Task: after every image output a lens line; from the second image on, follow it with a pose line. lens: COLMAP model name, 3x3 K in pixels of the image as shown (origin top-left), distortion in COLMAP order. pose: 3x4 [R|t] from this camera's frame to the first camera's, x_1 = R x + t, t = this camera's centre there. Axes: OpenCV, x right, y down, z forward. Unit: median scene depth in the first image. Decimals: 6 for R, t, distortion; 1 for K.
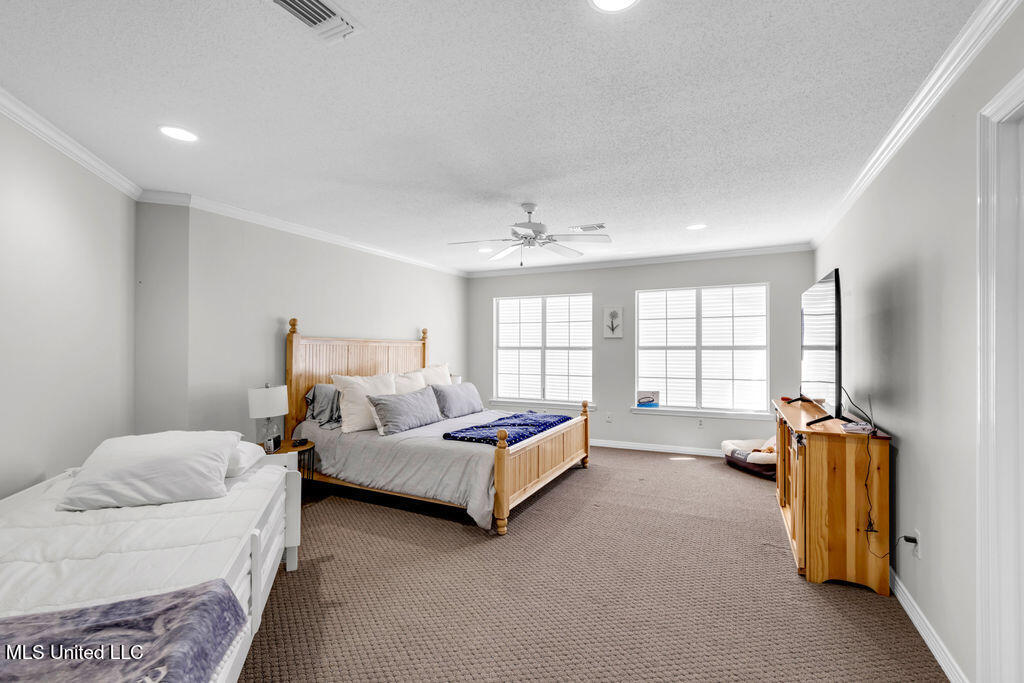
lens RADIAL K [[459.1, 0, 510.0], [0, 459.1, 343.7], [0, 0, 1]] dist [0.003845, -0.001036]
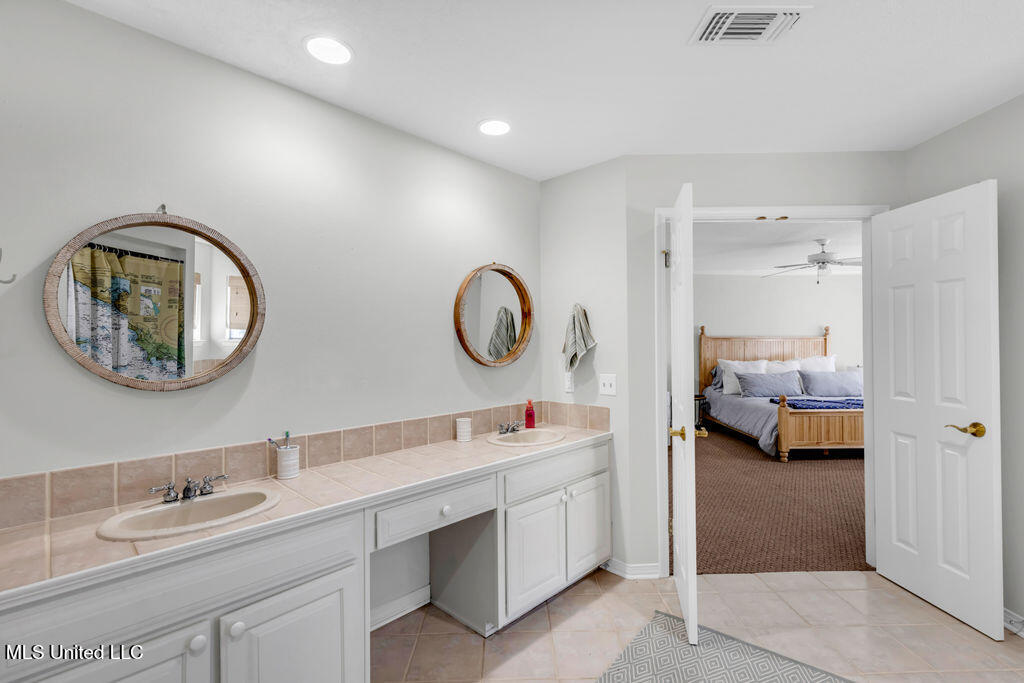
lens RADIAL K [[459.1, 0, 511.6], [0, 459.1, 340.4], [0, 0, 1]] dist [0.003845, -0.001036]
pose [[0.438463, -0.008887, -0.898705, 0.793268], [0.014271, 0.999894, -0.002925, -0.005841], [0.898636, -0.011543, 0.438544, -0.412081]]
